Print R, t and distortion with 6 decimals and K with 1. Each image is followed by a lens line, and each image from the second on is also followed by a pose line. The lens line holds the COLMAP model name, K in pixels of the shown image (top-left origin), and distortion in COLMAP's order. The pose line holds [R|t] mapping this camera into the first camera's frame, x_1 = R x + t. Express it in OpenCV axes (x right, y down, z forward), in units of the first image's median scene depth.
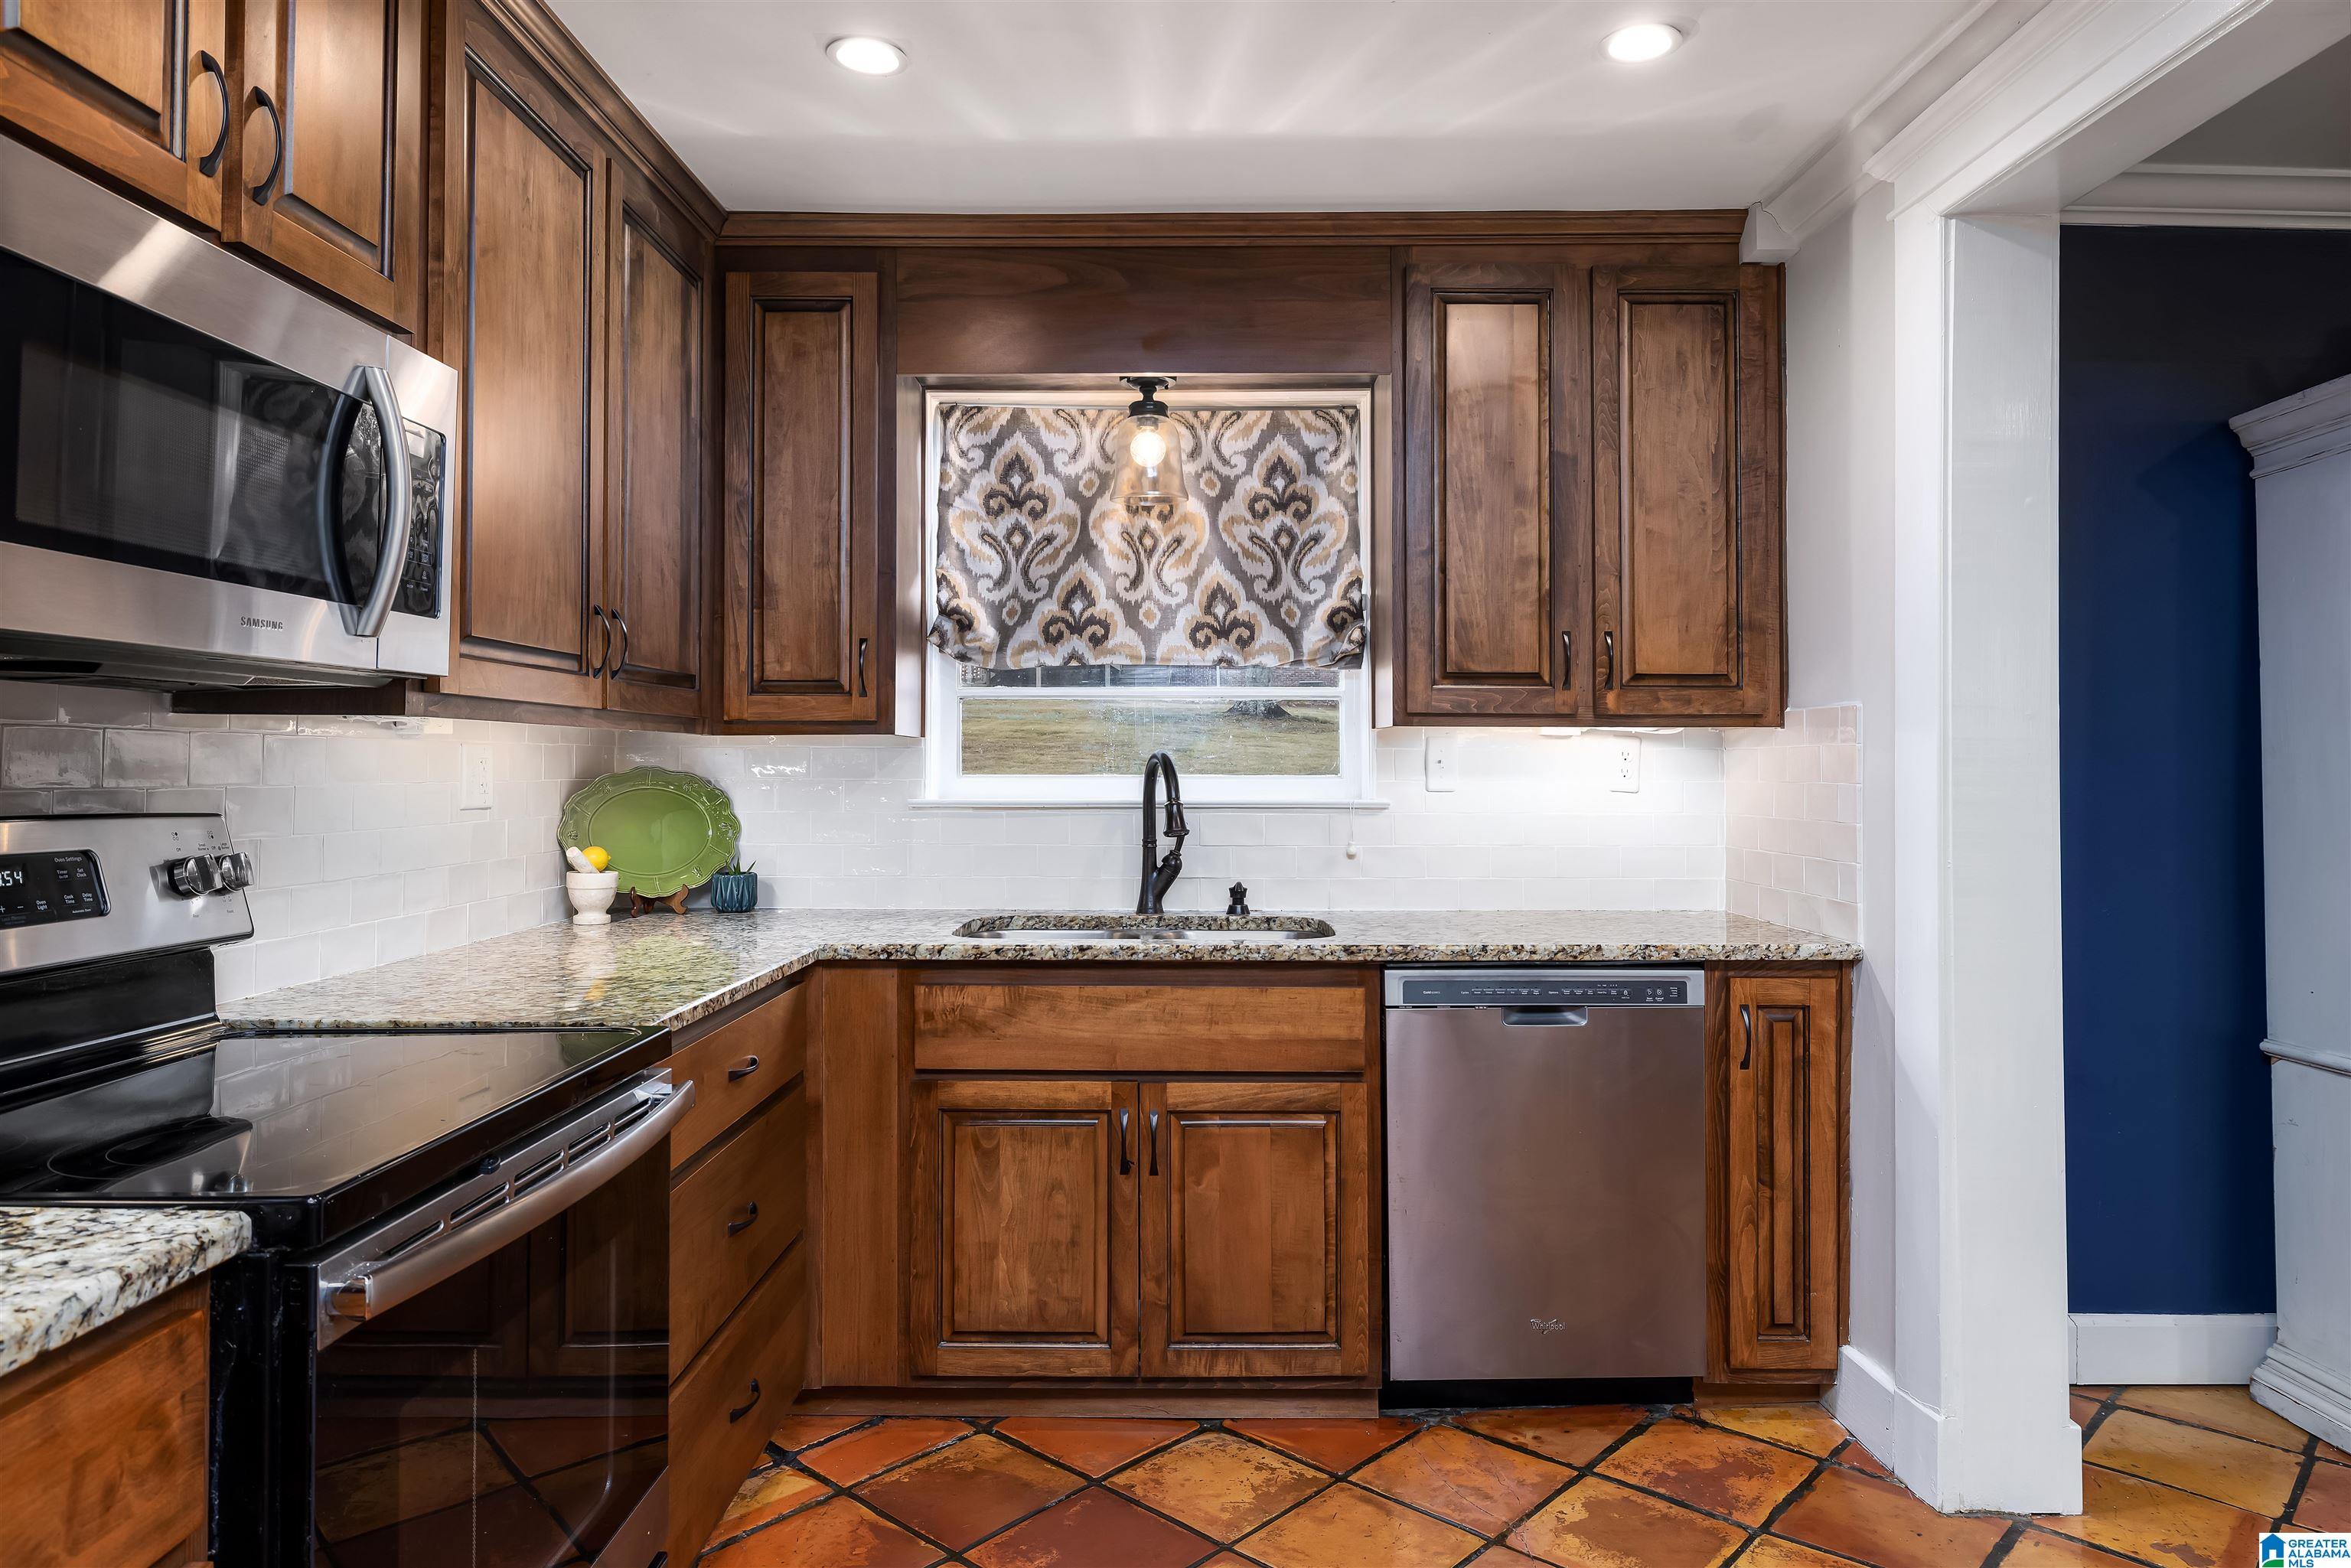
lens RADIAL K [[1432.1, 0, 1205.9], [0, 1432.1, 740.9], [0, 0, 1]] dist [-0.004128, 0.001629]
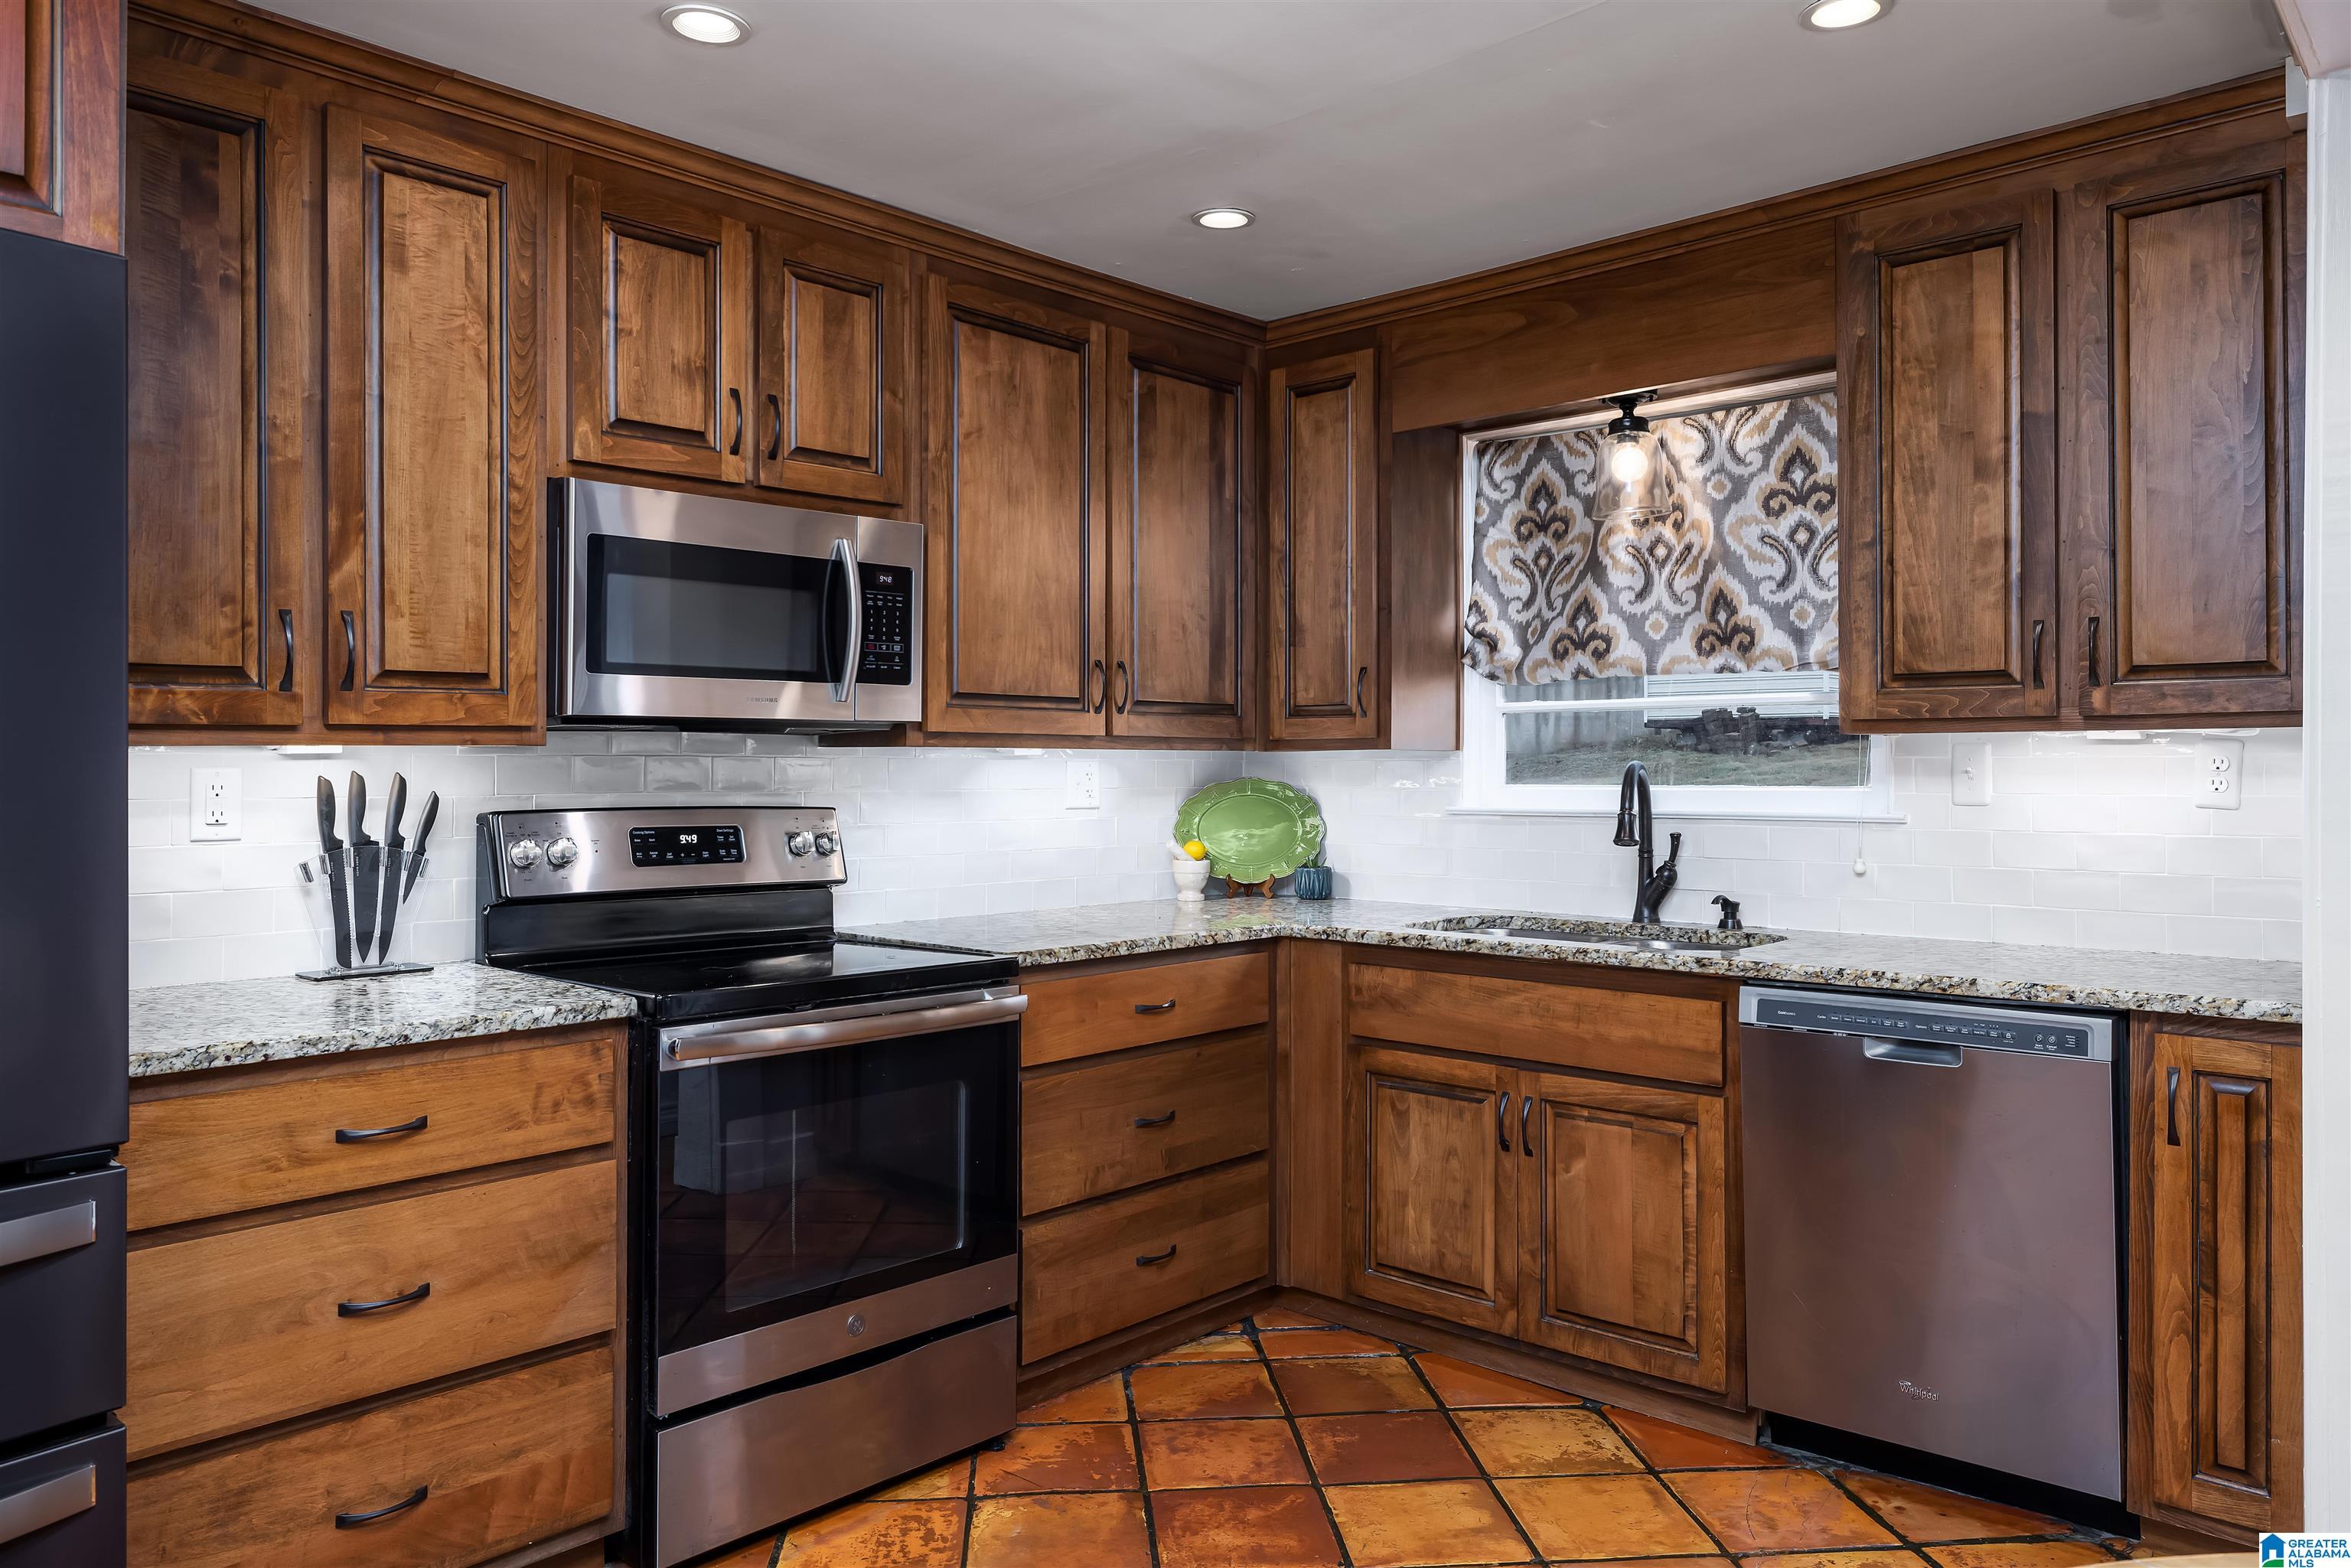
lens RADIAL K [[1602.5, 0, 1176.4], [0, 1602.5, 756.4], [0, 0, 1]] dist [-0.005444, -0.000565]
pose [[0.735411, -0.008312, -0.677571, 0.580582], [0.013865, 0.999900, 0.002782, -0.005263], [0.677480, -0.011440, 0.735453, -0.064429]]
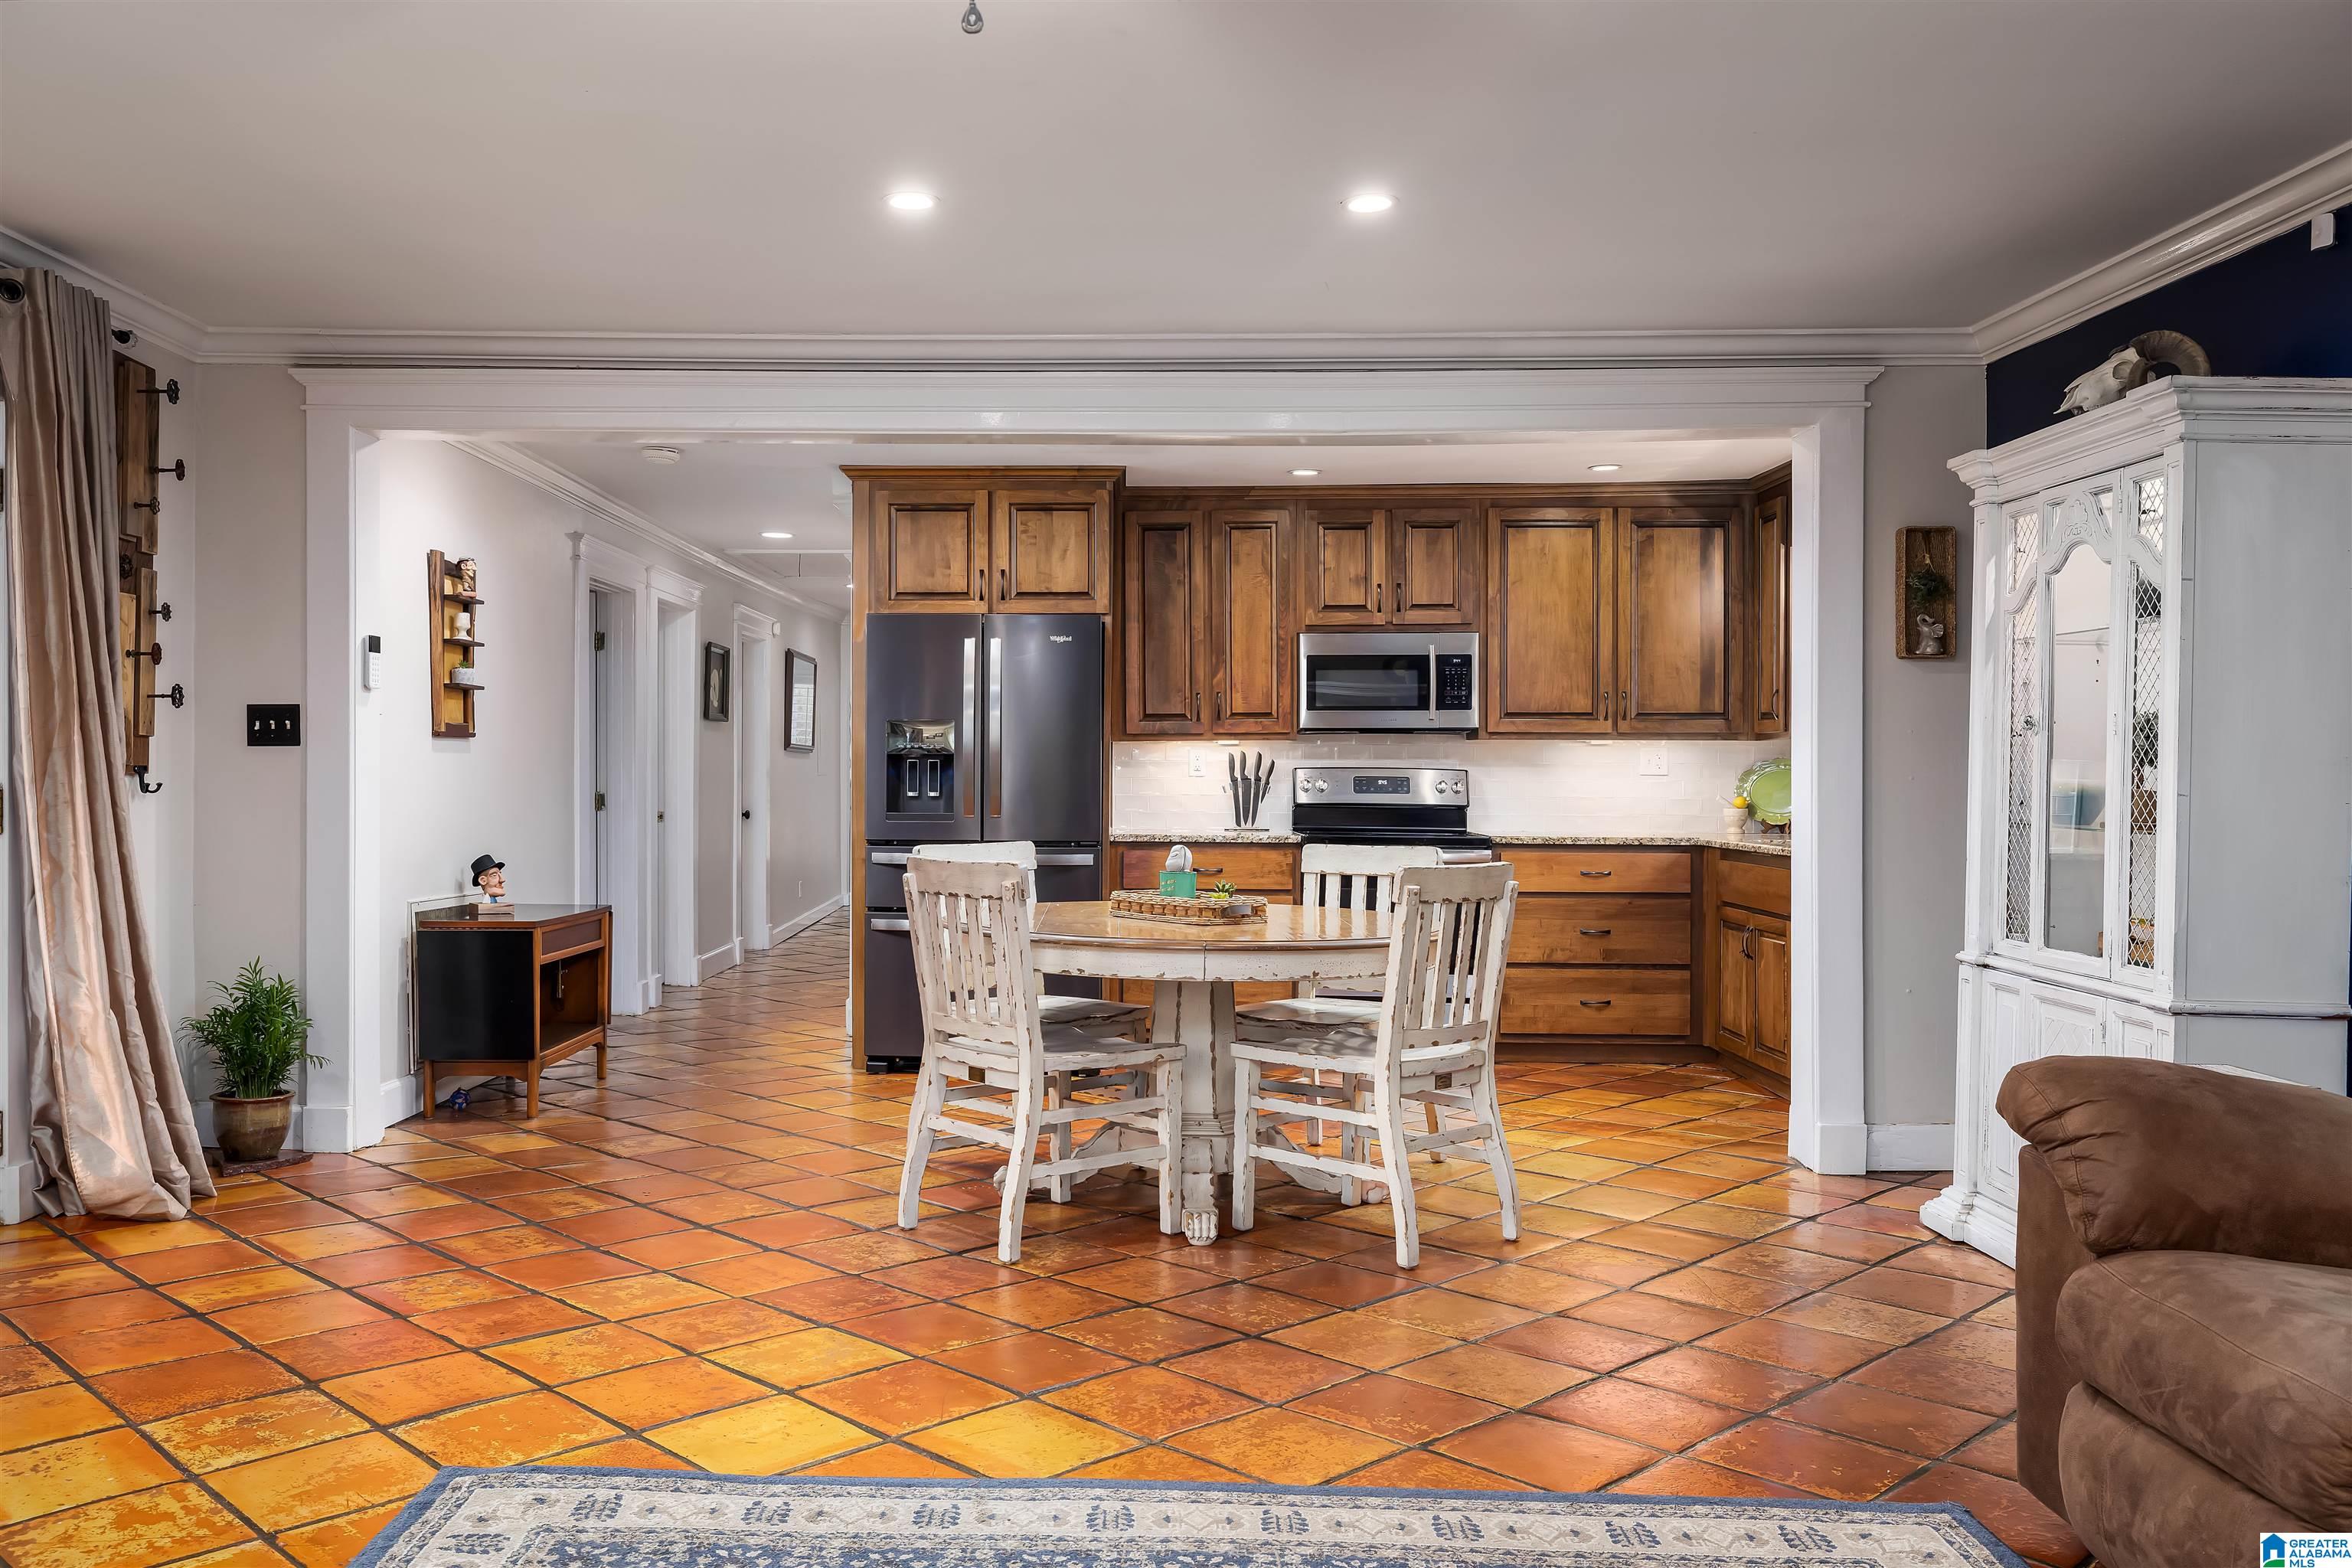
lens RADIAL K [[1923.4, 0, 1048.4], [0, 1923.4, 751.6], [0, 0, 1]] dist [0.005136, 0.000927]
pose [[-0.054903, -0.014702, -0.998383, 2.623049], [0.011927, 0.999811, -0.015379, 0.044639], [0.998420, -0.012752, -0.054717, 0.179297]]
